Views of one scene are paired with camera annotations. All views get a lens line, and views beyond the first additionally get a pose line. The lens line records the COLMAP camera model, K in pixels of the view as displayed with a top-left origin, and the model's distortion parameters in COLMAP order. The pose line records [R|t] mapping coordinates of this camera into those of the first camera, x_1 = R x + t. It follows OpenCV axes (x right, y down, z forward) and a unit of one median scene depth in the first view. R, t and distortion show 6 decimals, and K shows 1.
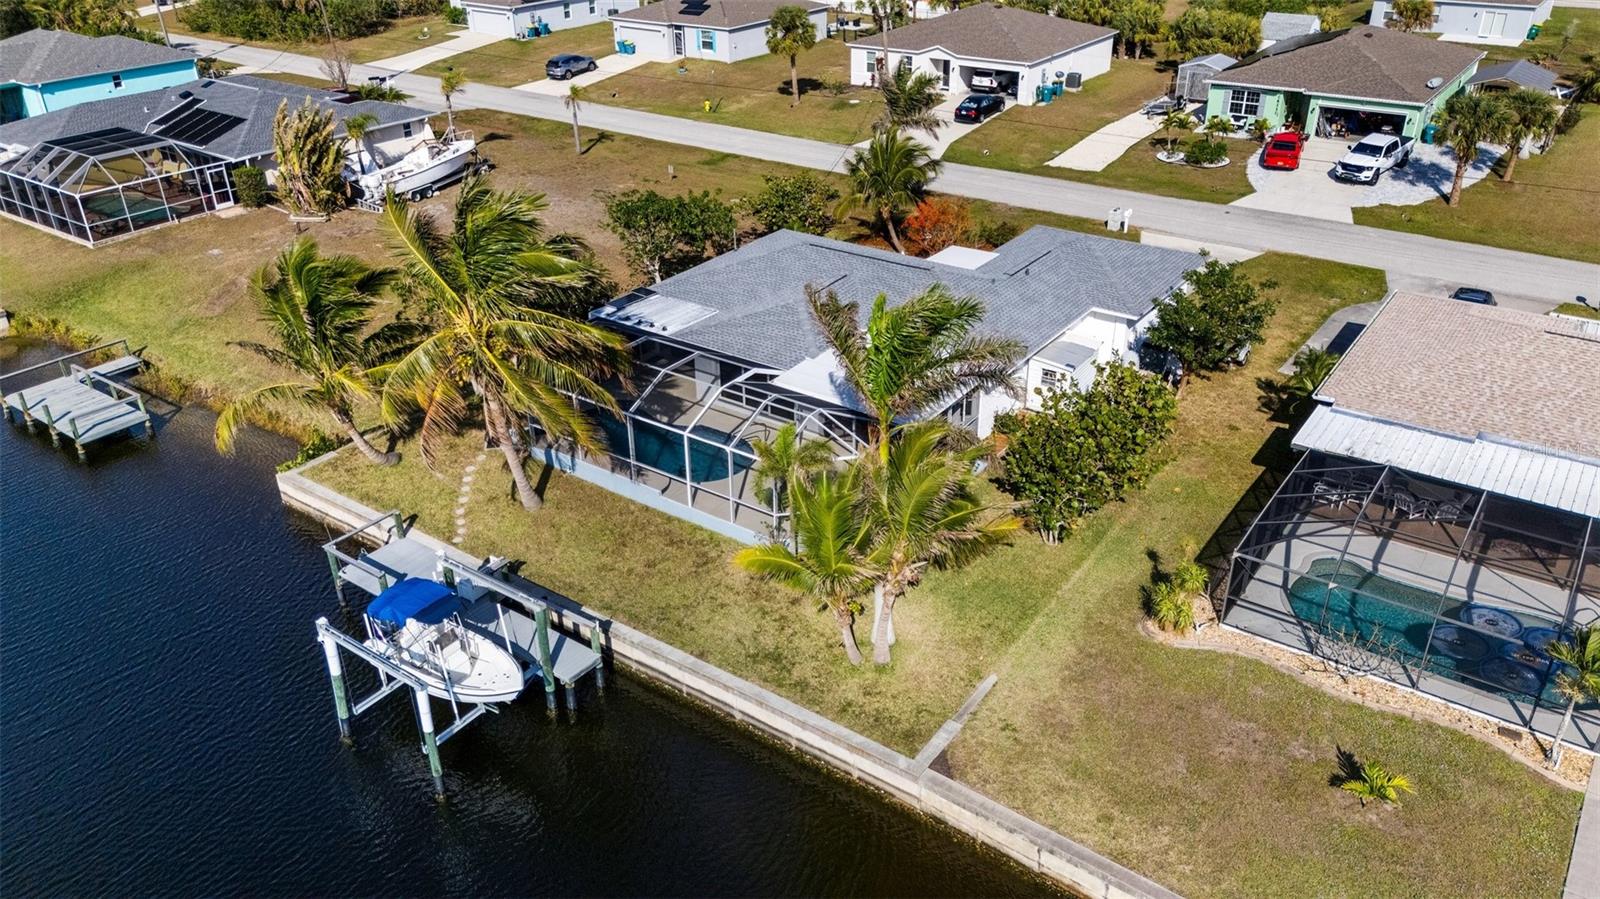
lens RADIAL K [[1164.8, 0, 806.5], [0, 1164.8, 469.3], [0, 0, 1]] dist [0.072254, -0.068619]
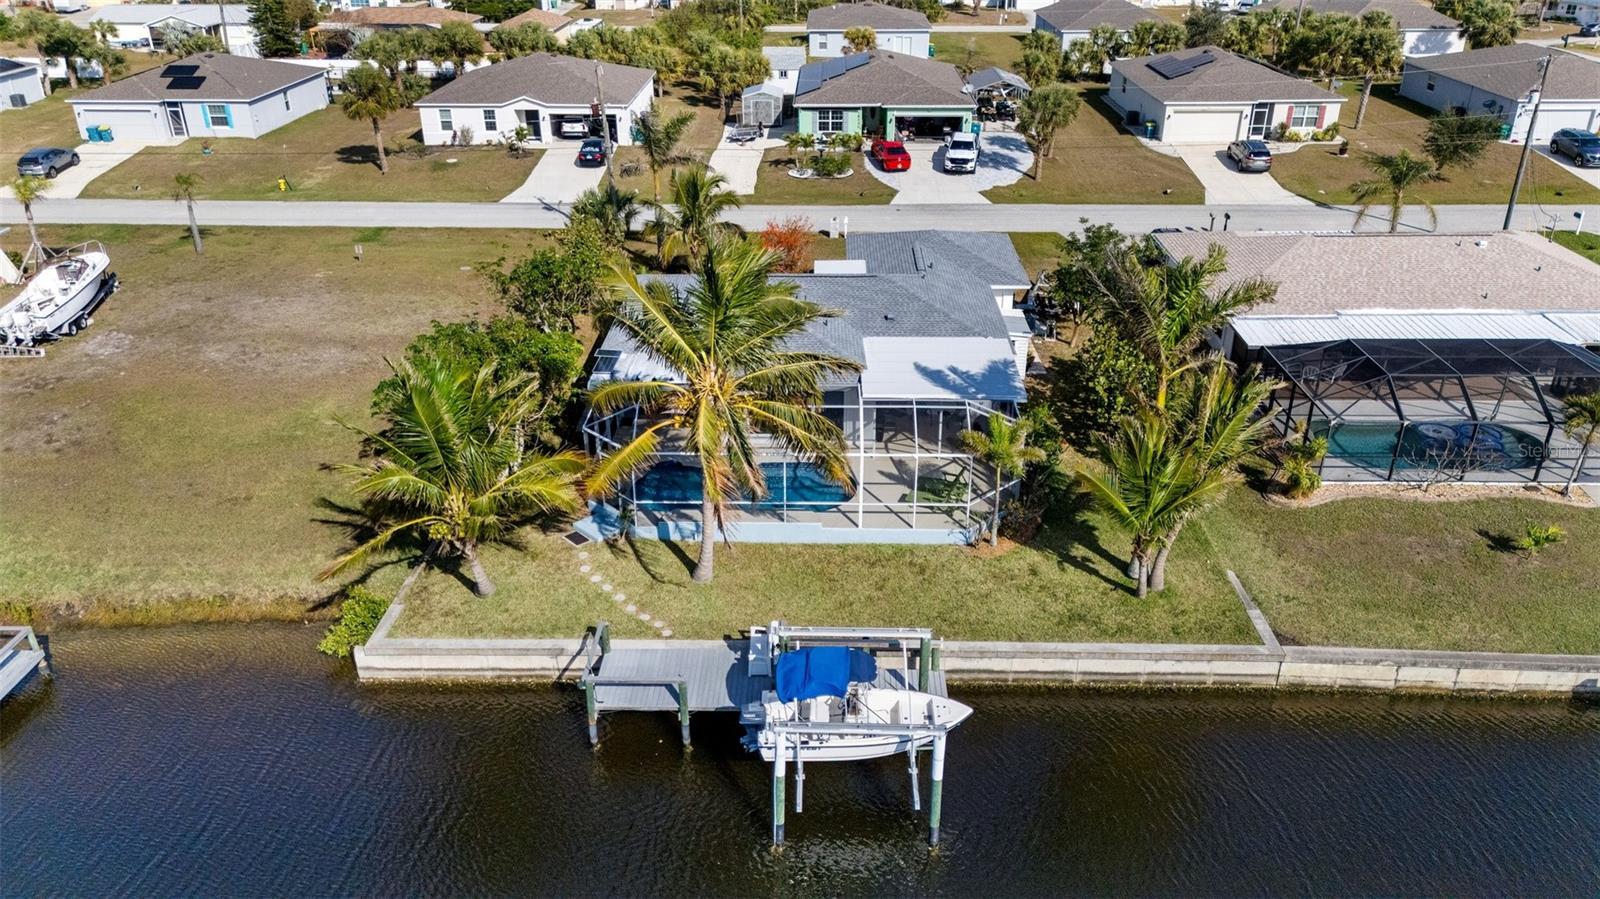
lens RADIAL K [[1164.8, 0, 806.5], [0, 1164.8, 469.3], [0, 0, 1]] dist [0.072254, -0.068619]
pose [[0.824895, -0.249791, 0.507103, -0.307585], [0.271126, 0.961984, 0.032823, -0.030105], [-0.496023, 0.110413, 0.861261, 0.073106]]
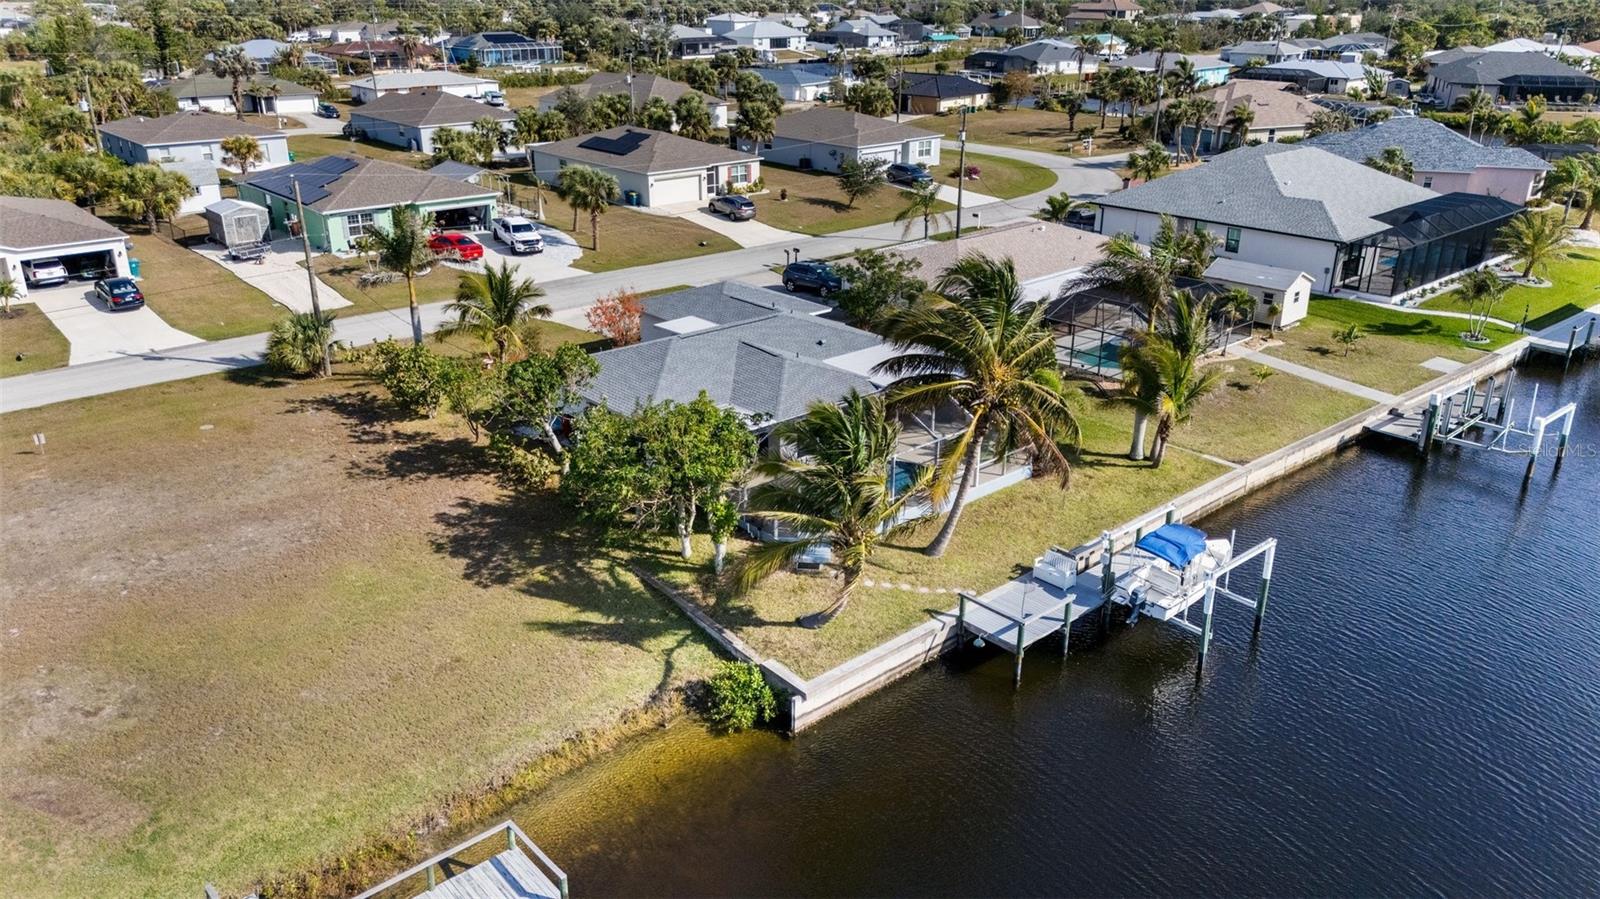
lens RADIAL K [[1164.8, 0, 806.5], [0, 1164.8, 469.3], [0, 0, 1]] dist [0.072254, -0.068619]
pose [[0.219142, -0.369456, 0.903039, -0.614271], [0.474061, 0.849264, 0.232414, -0.175674], [-0.852785, 0.377164, 0.361254, 0.336726]]
